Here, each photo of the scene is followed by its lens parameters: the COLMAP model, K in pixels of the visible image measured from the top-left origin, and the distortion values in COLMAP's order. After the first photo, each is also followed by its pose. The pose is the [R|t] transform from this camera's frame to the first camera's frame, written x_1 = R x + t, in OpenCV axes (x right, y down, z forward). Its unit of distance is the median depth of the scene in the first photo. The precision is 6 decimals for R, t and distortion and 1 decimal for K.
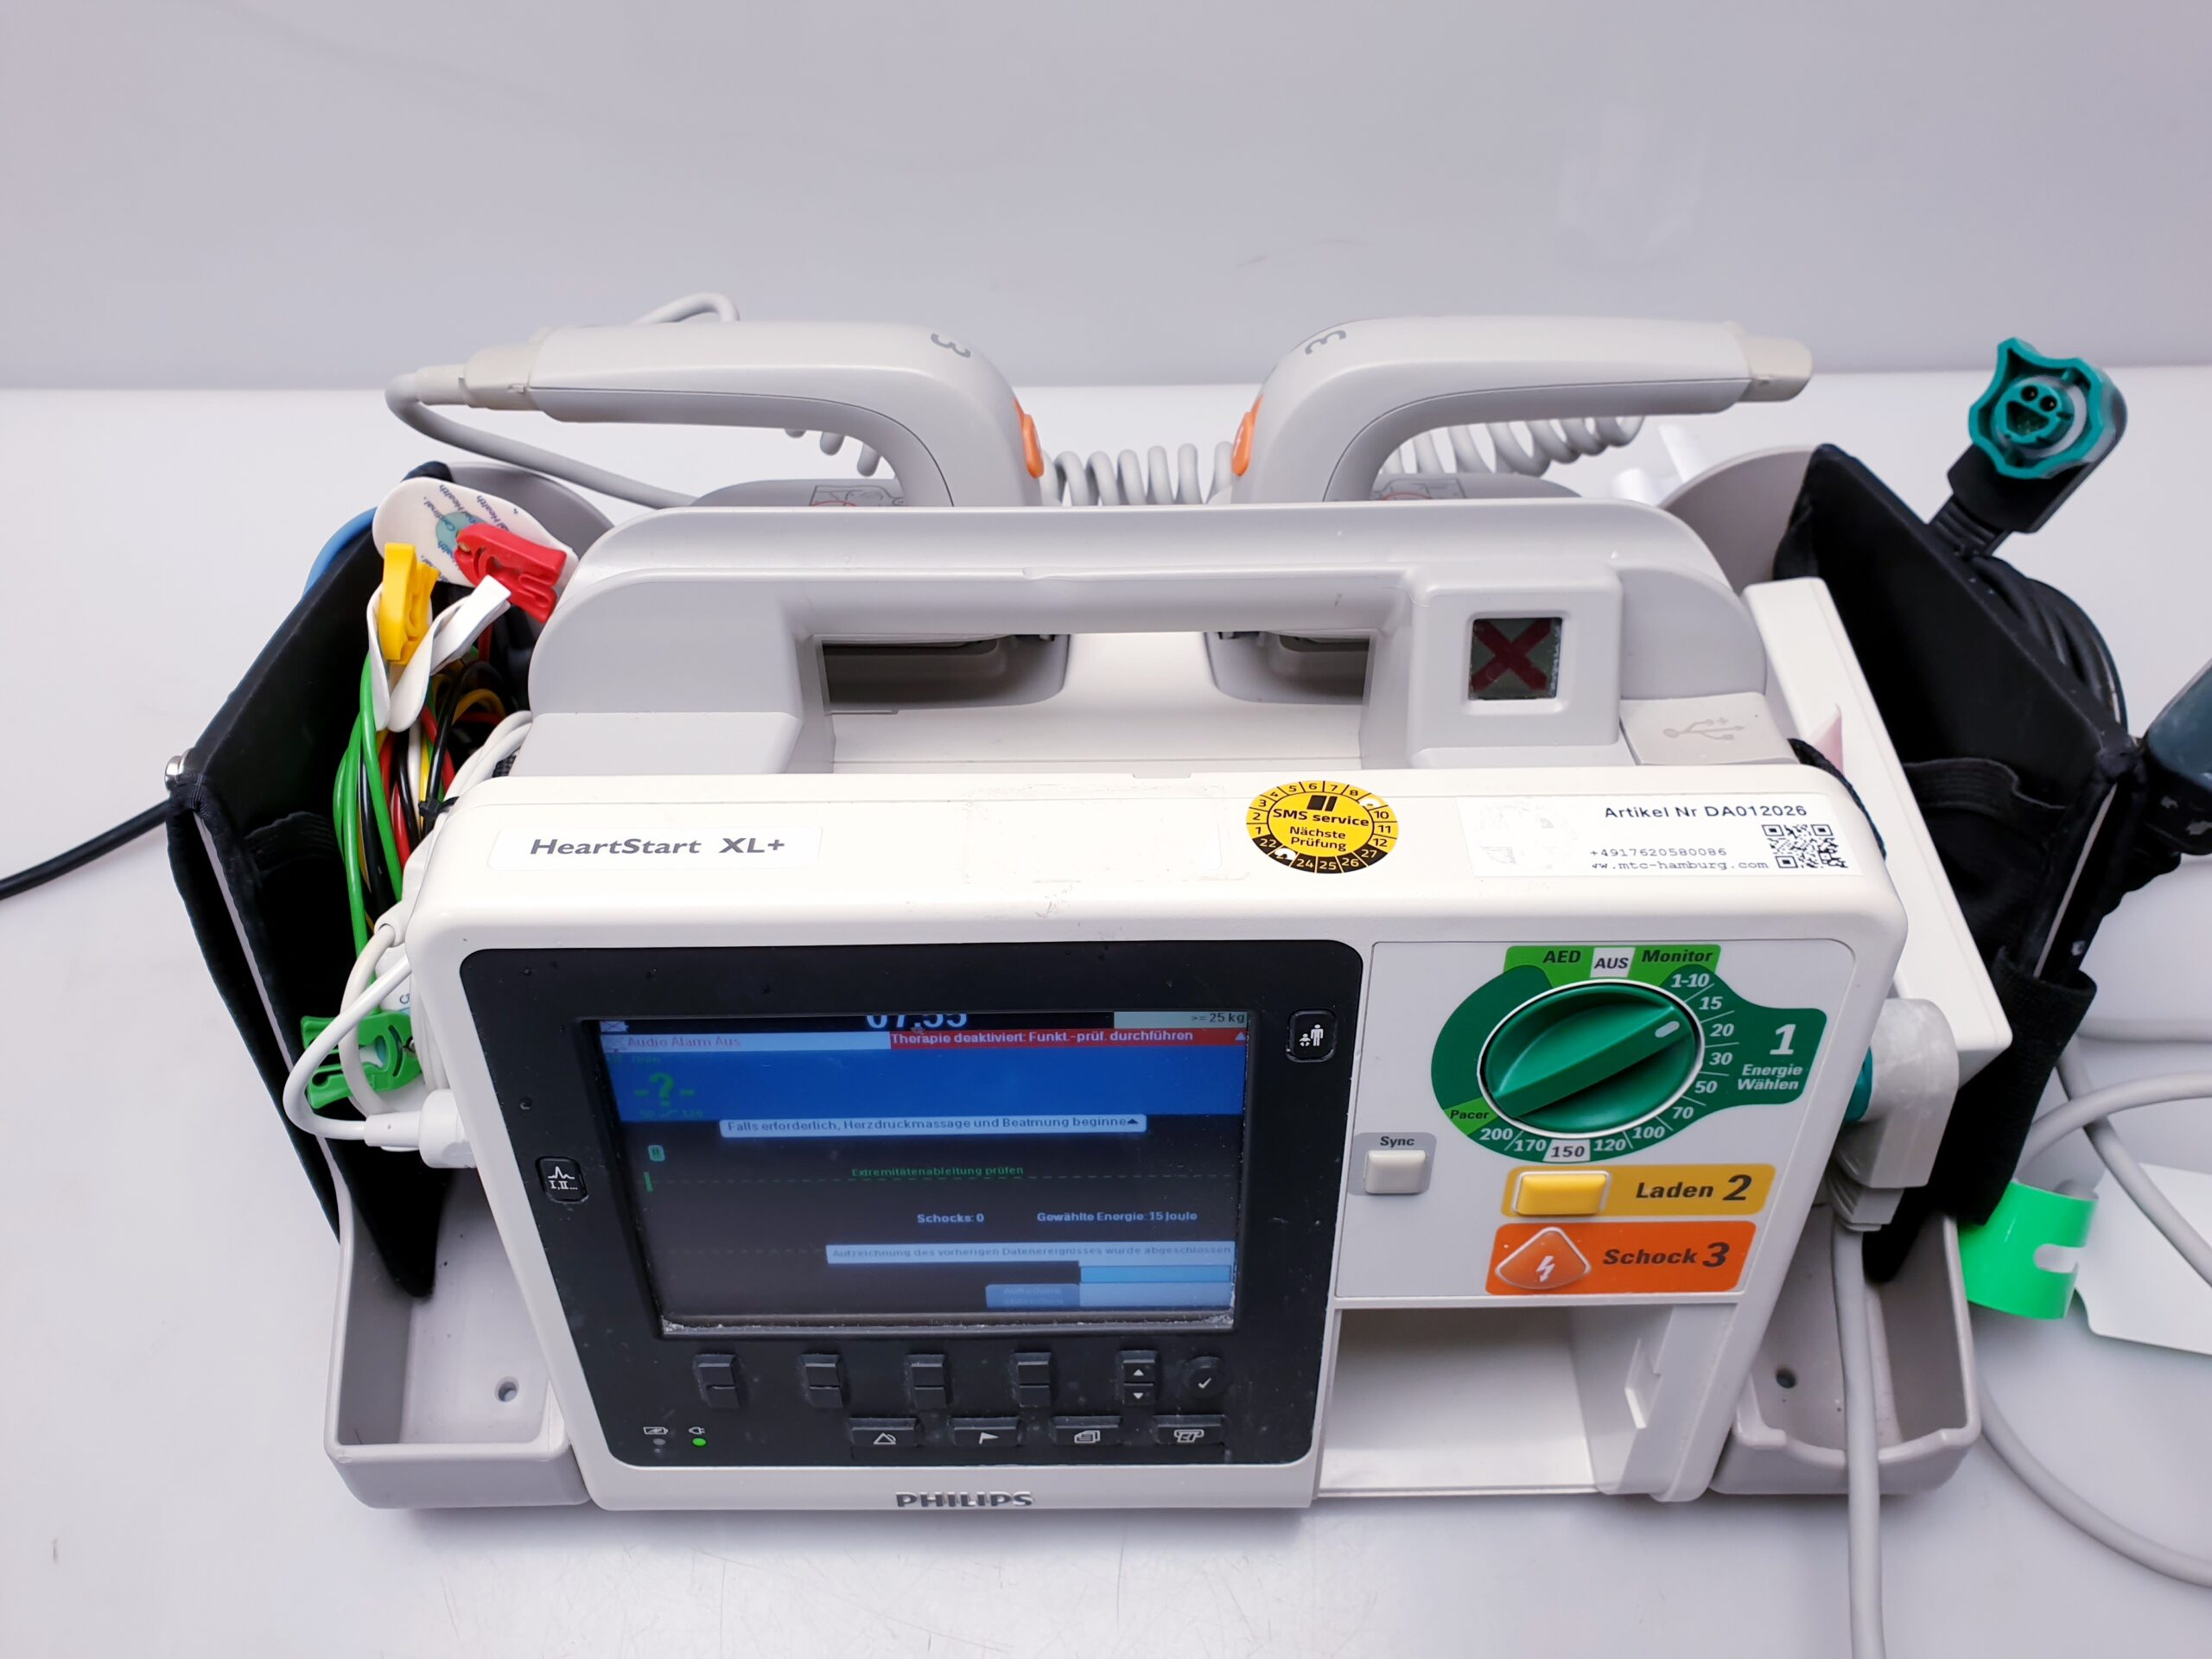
lens RADIAL K [[1730.9, 0, 1112.8], [0, 1730.9, 830.5], [0, 0, 1]] dist [0.103935, -0.225967]
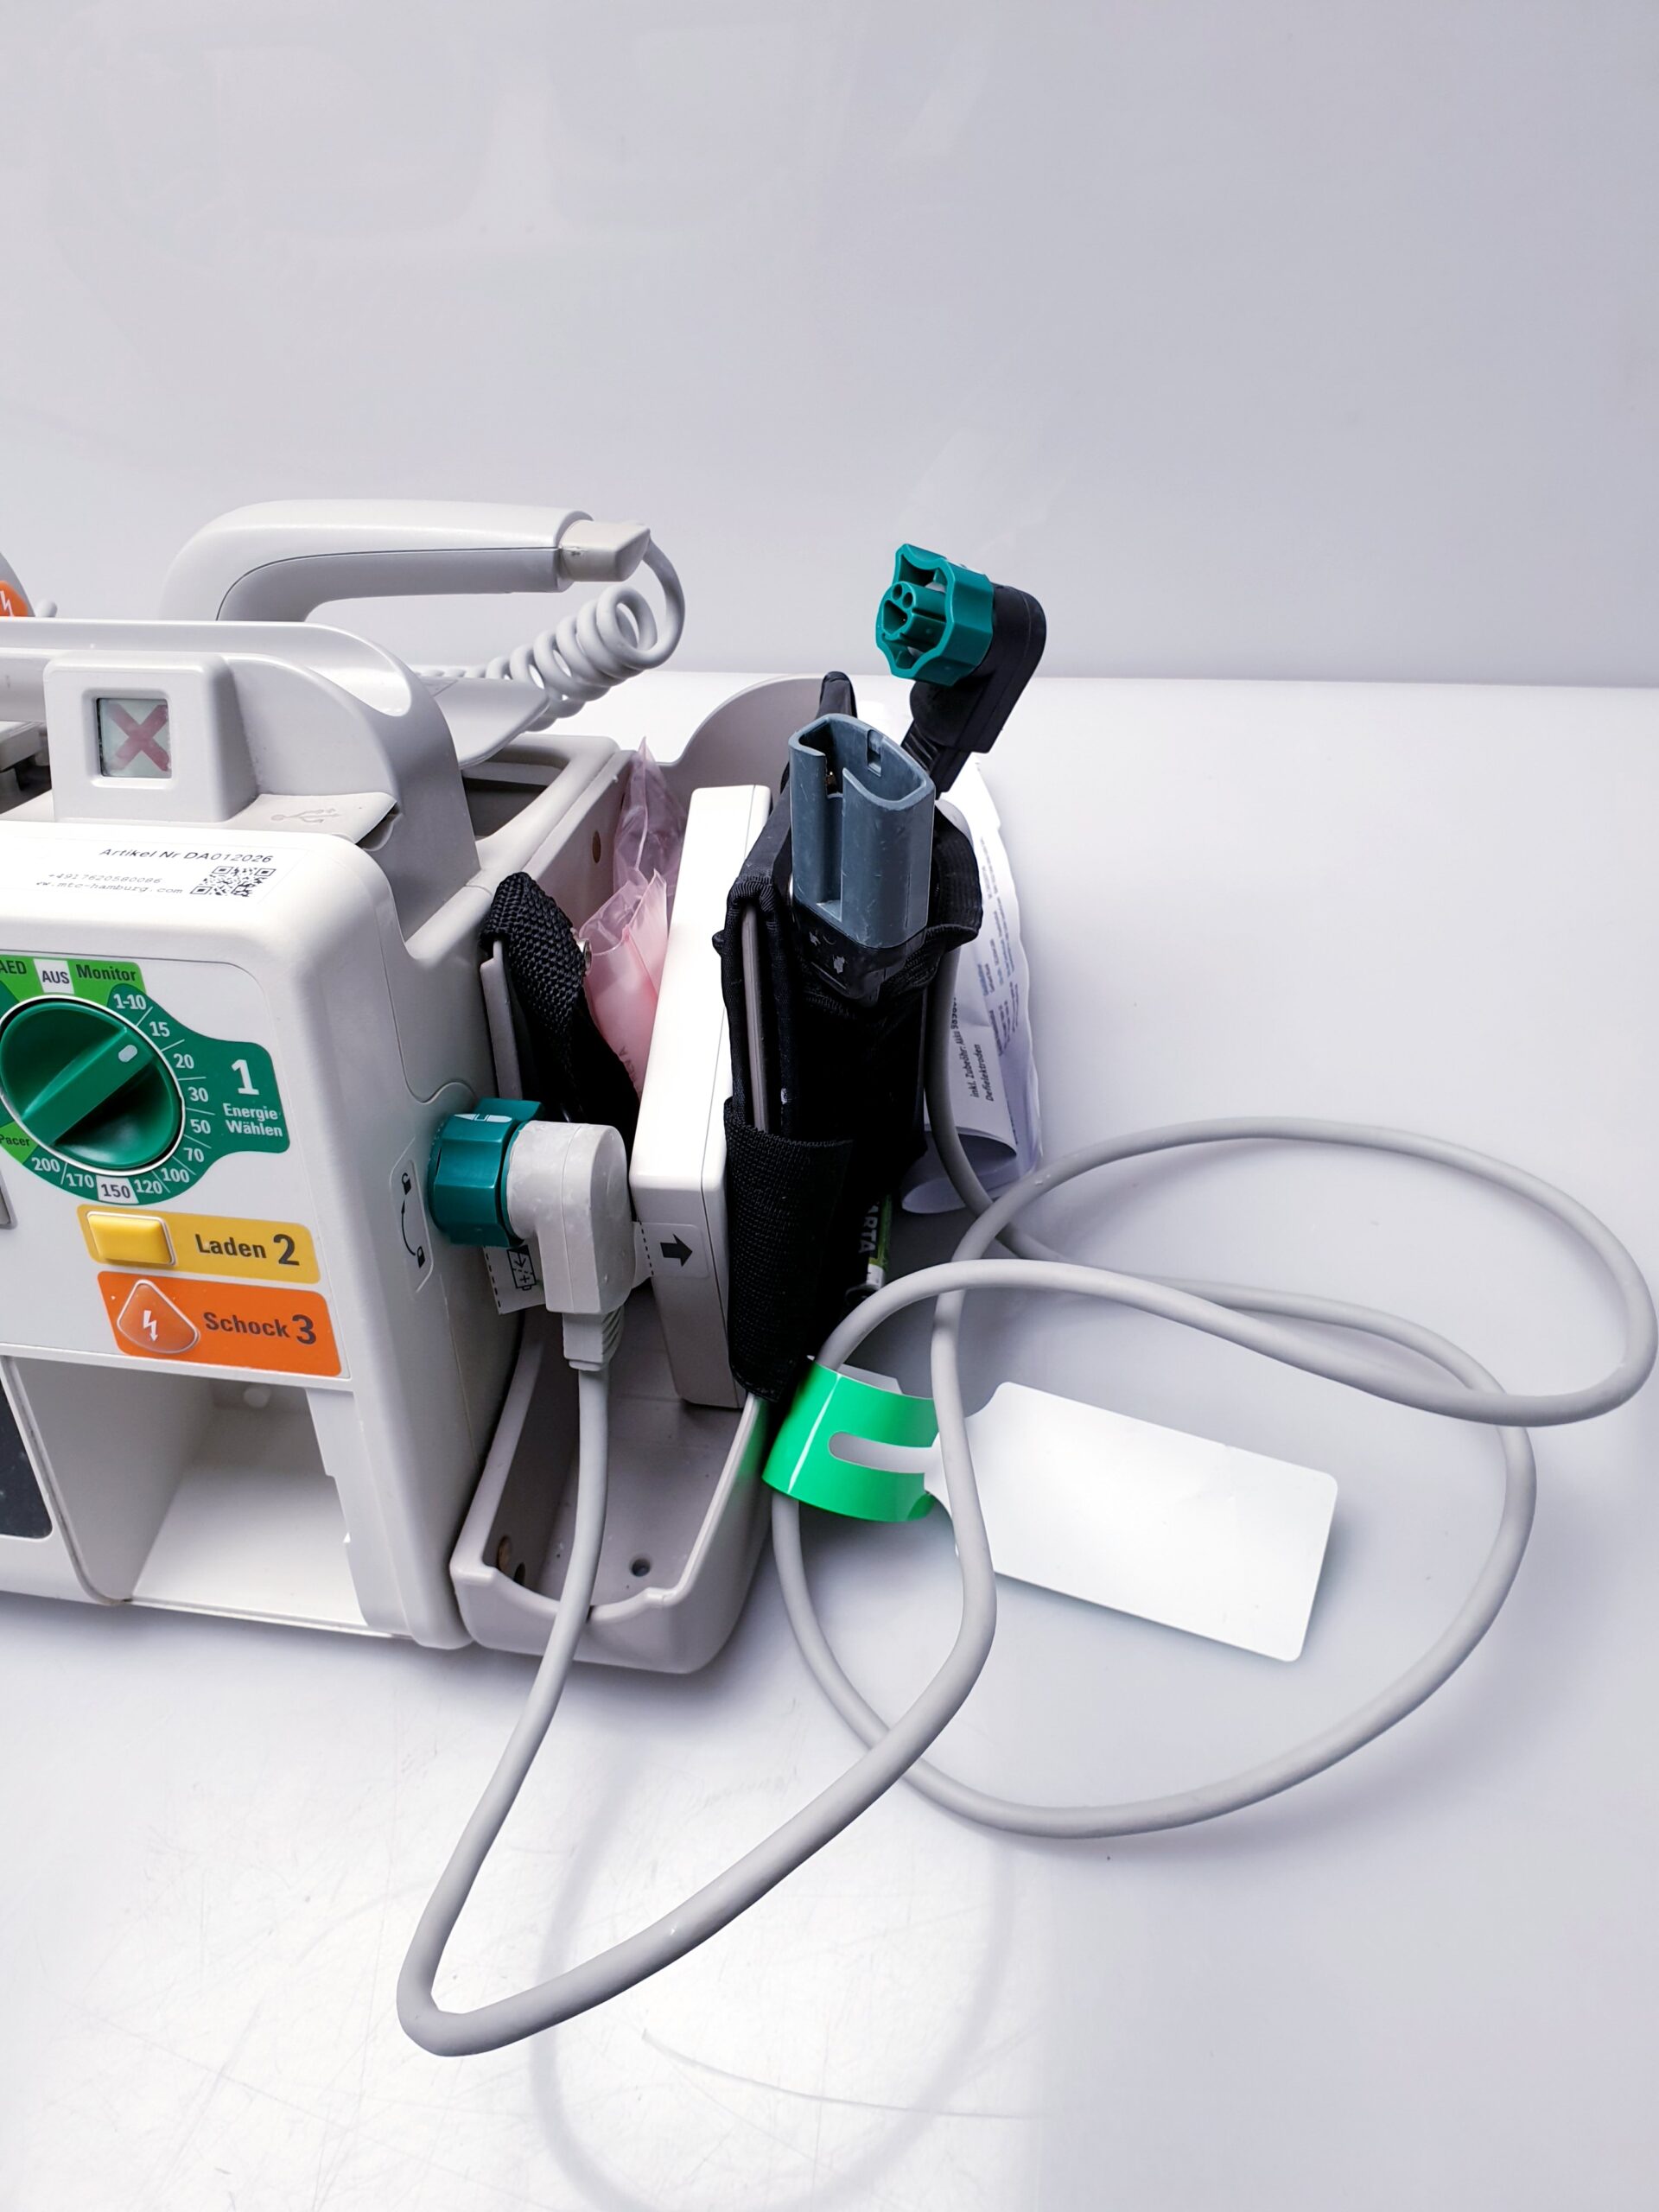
lens RADIAL K [[1730.9, 0, 776.6], [0, 1730.9, 1098.0], [0, 0, 1]] dist [0.103935, -0.225967]
pose [[0.972621, 0.079768, -0.218278, 0.881570], [-0.105923, 0.988175, -0.110858, 0.204124], [0.206854, 0.130944, 0.969570, 0.045457]]
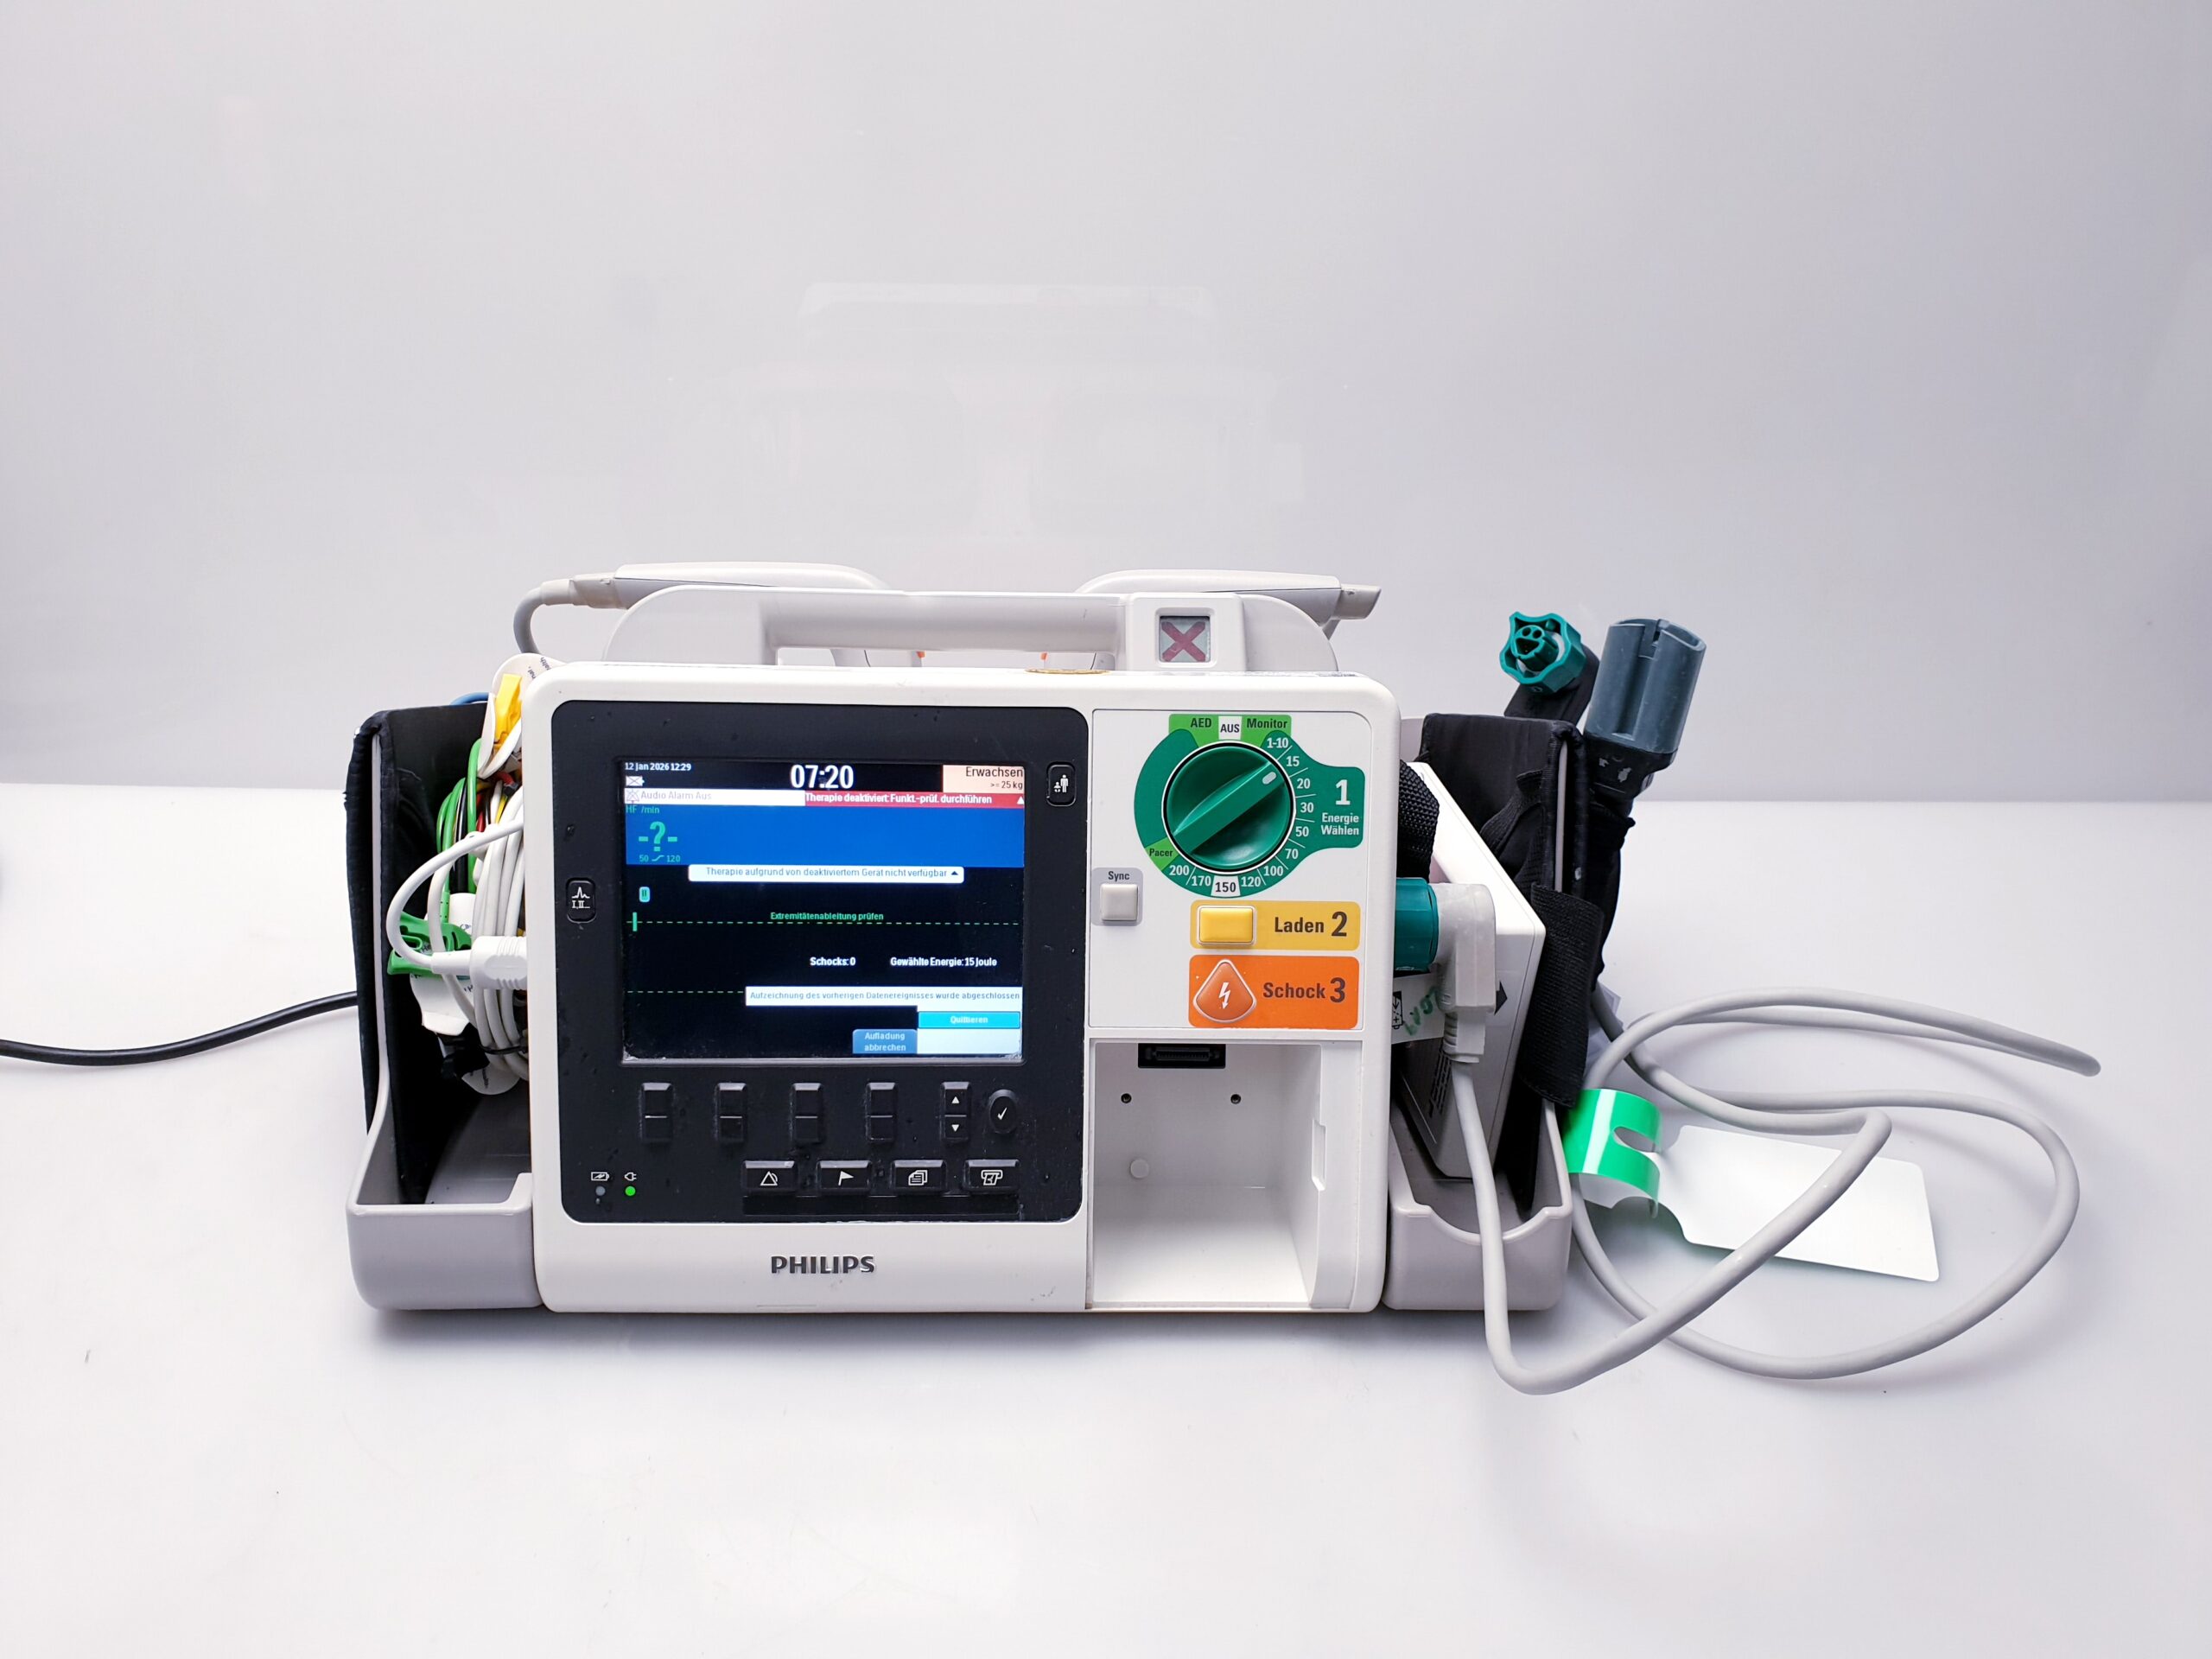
lens RADIAL K [[1730.9, 0, 1102.4], [0, 1730.9, 827.6], [0, 0, 1]] dist [0.103935, -0.225967]
pose [[0.999564, 0.014831, 0.025524, 0.107258], [0.000809, 0.850533, -0.525921, 0.970341], [-0.029509, 0.525712, 0.850150, -0.367330]]
